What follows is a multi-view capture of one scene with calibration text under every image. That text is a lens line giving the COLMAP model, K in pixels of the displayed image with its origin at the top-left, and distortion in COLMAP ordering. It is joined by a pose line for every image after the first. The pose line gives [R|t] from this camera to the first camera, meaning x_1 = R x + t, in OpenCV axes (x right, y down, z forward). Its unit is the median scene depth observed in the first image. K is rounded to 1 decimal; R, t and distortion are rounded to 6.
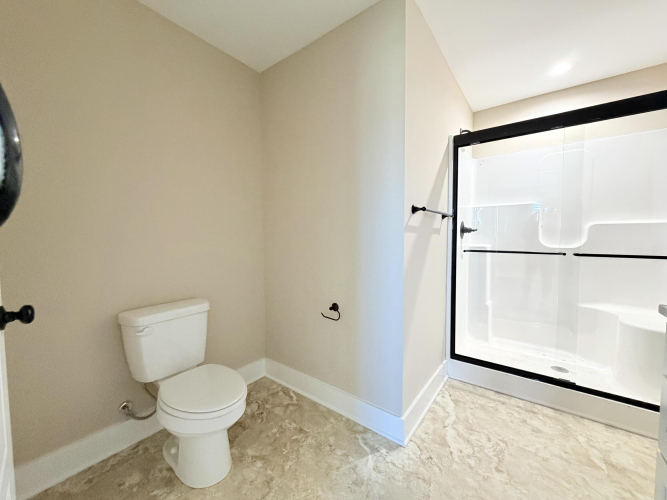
lens RADIAL K [[268.2, 0, 337.5], [0, 268.2, 249.5], [0, 0, 1]] dist [-0.002834, 0.003001]
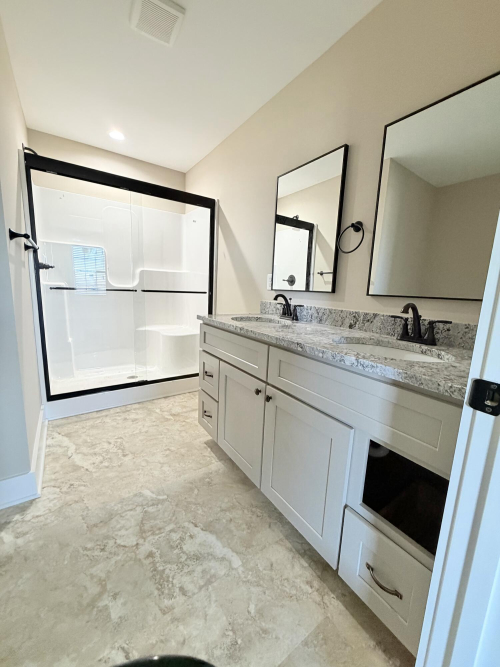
lens RADIAL K [[268.2, 0, 249.3], [0, 268.2, 333.6], [0, 0, 1]] dist [-0.002834, 0.003001]
pose [[0.315107, -0.148004, 0.937444, -0.289459], [0.006277, 0.988068, 0.153887, 0.028726], [-0.949035, -0.042607, 0.312277, 0.030922]]
